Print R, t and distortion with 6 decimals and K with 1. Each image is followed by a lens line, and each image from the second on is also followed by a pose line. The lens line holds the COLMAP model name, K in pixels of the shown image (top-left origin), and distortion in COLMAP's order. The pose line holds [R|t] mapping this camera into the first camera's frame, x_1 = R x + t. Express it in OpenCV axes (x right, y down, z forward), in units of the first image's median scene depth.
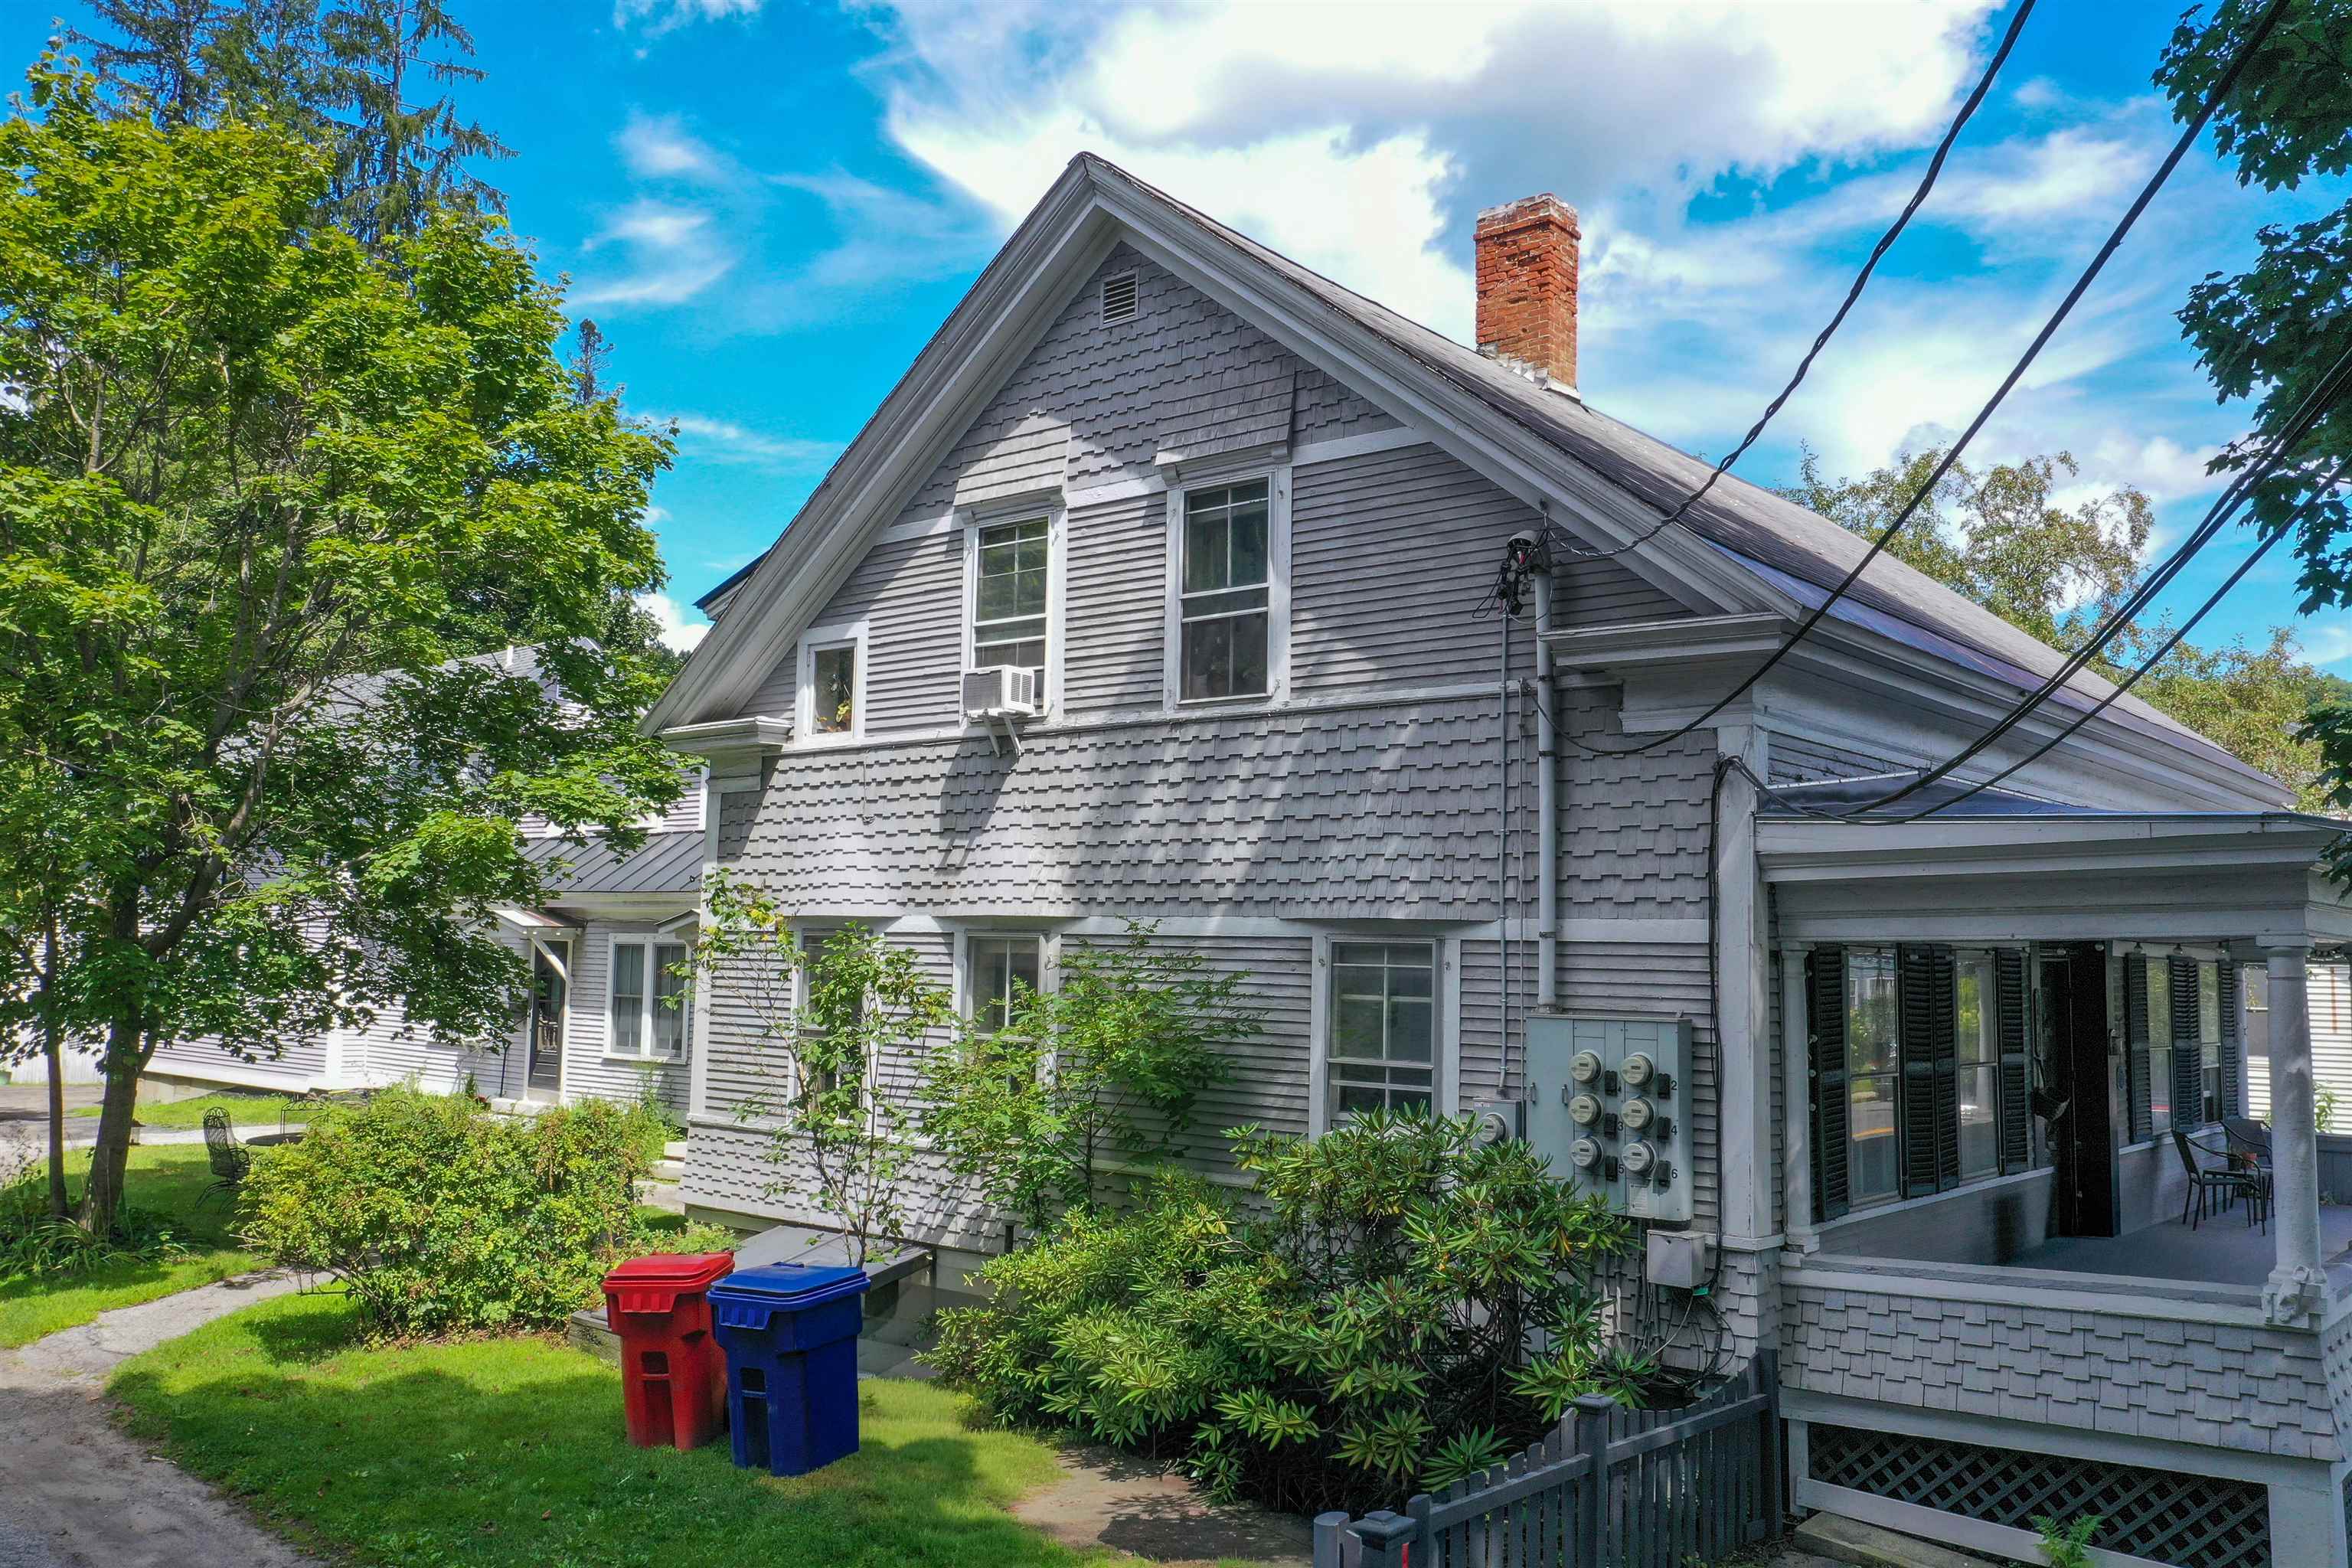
lens RADIAL K [[1888.7, 0, 1171.8], [0, 1888.7, 788.0], [0, 0, 1]] dist [-0.006834, -0.012927]
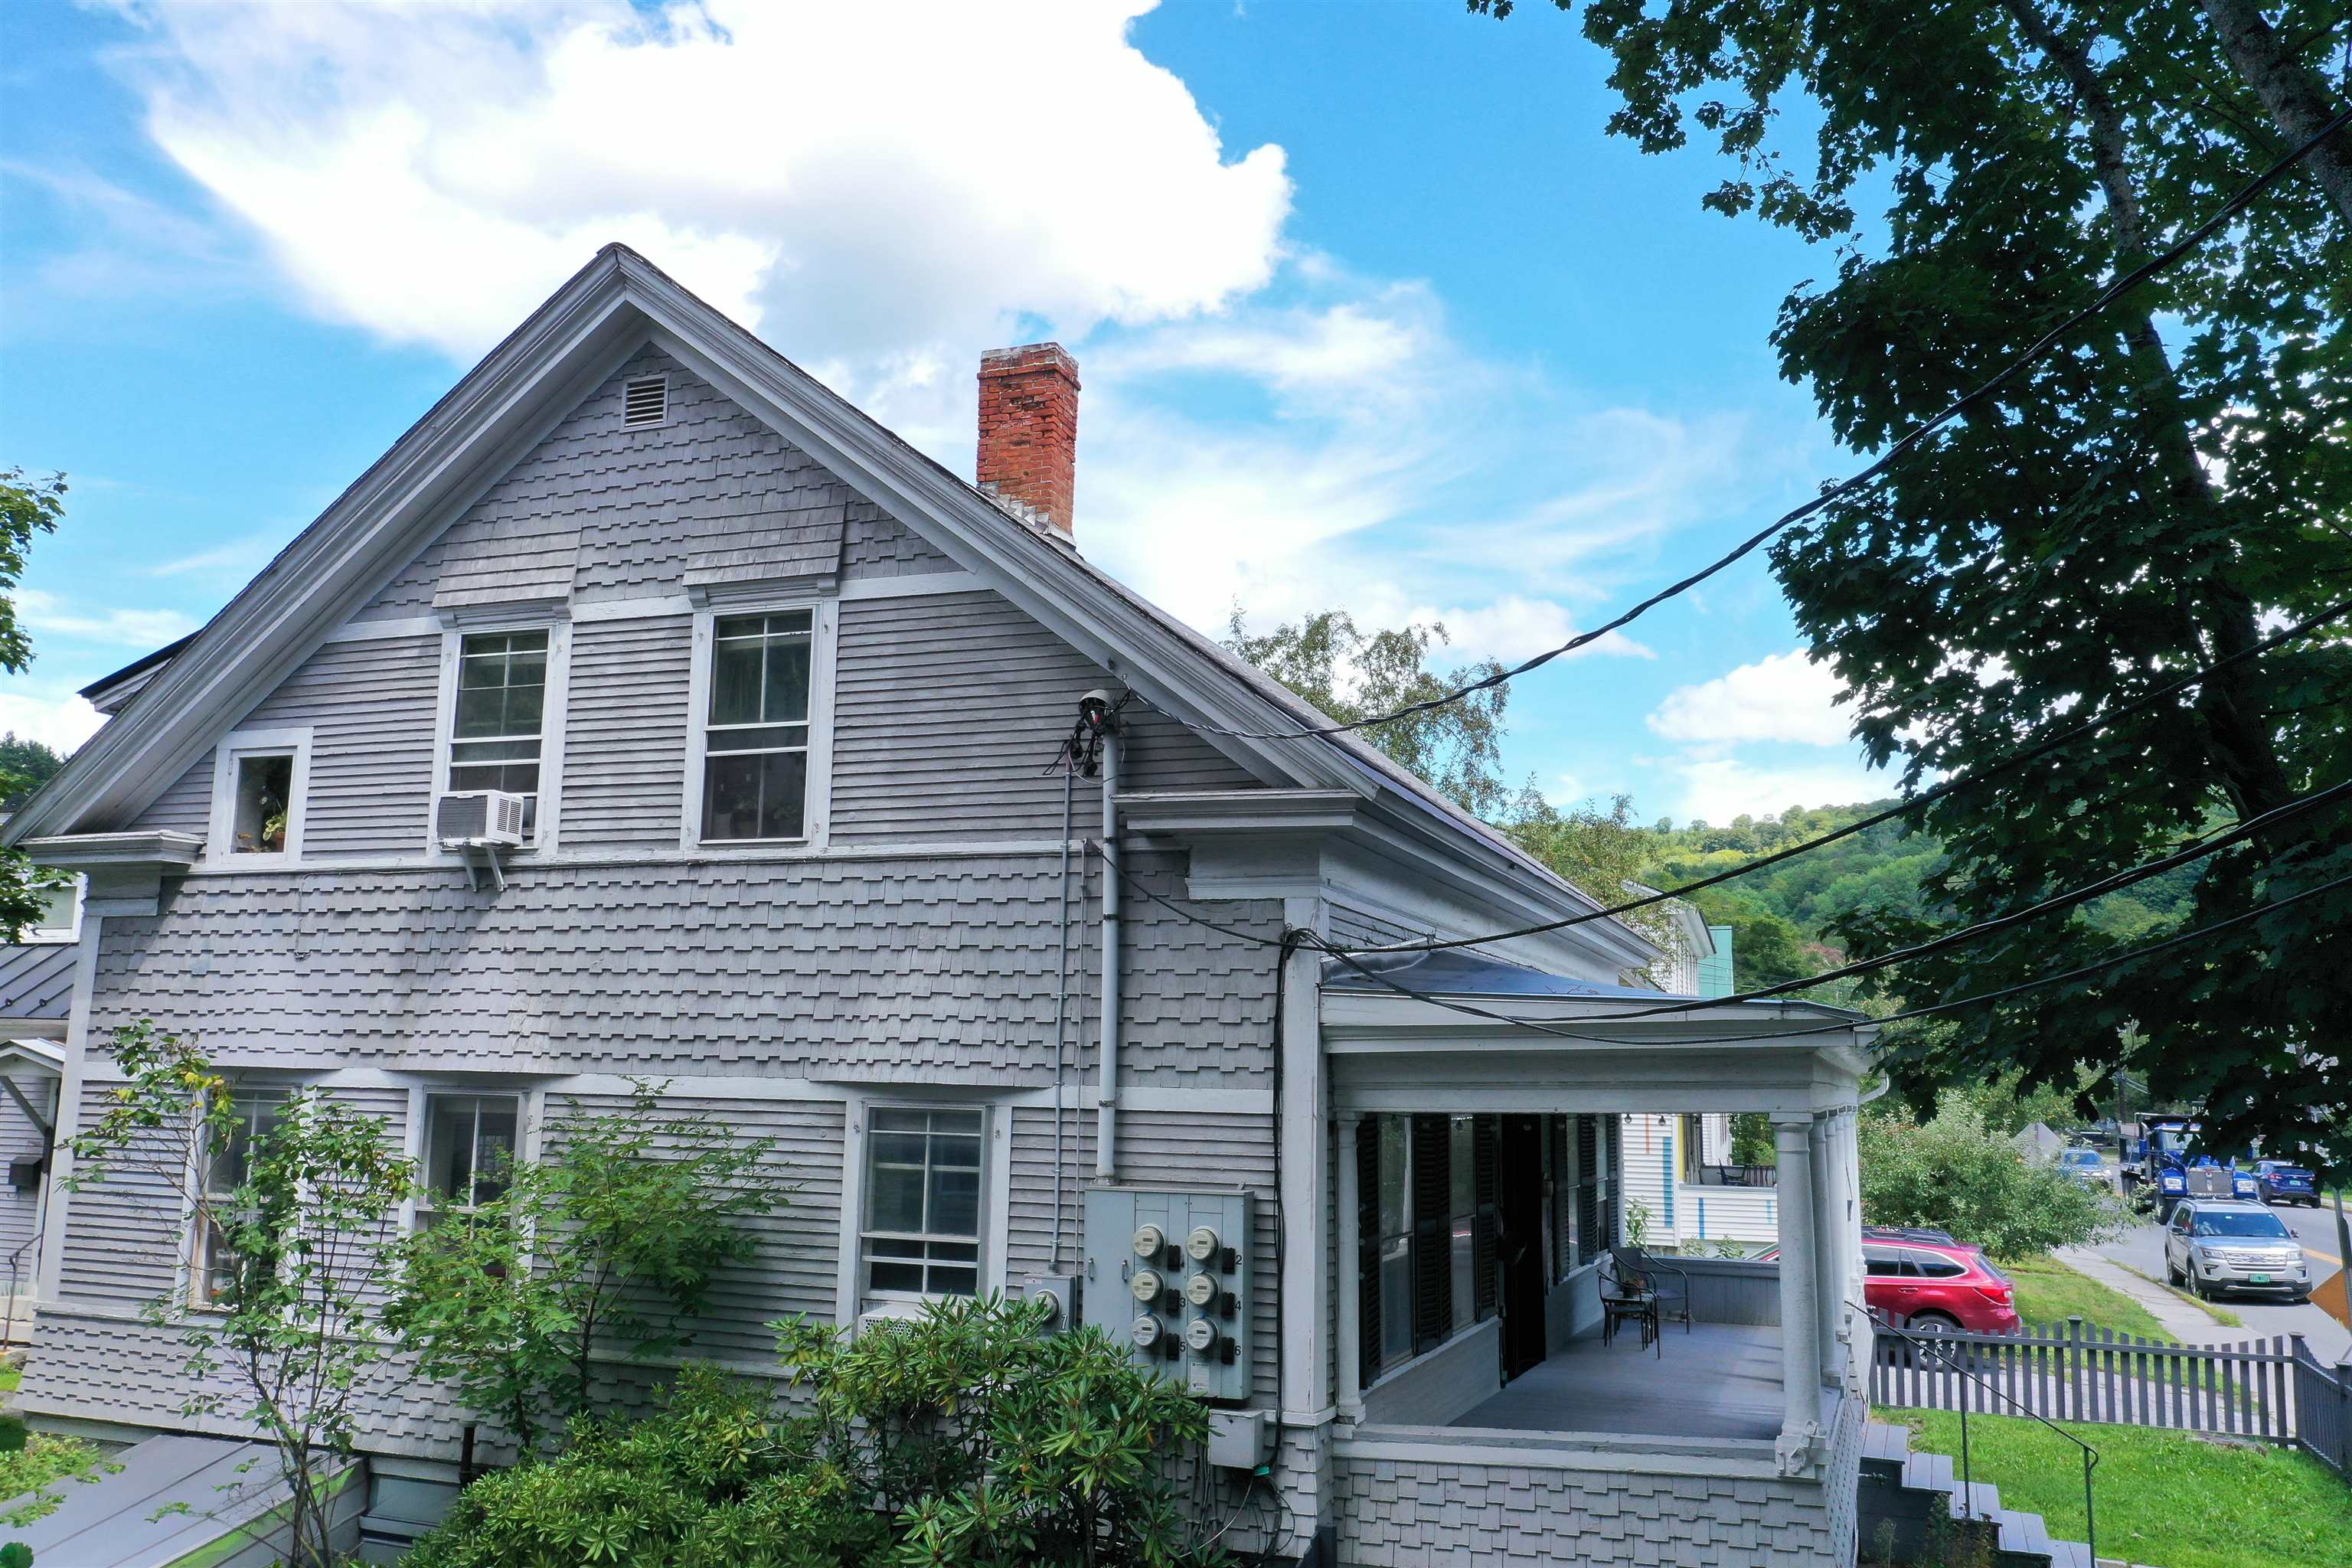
lens RADIAL K [[1888.7, 0, 1171.8], [0, 1888.7, 788.0], [0, 0, 1]] dist [-0.006834, -0.012927]
pose [[0.943273, 0.049750, 0.328268, -0.086626], [-0.030586, 0.997526, -0.063289, -0.021285], [-0.330605, 0.049659, 0.942462, 0.054115]]
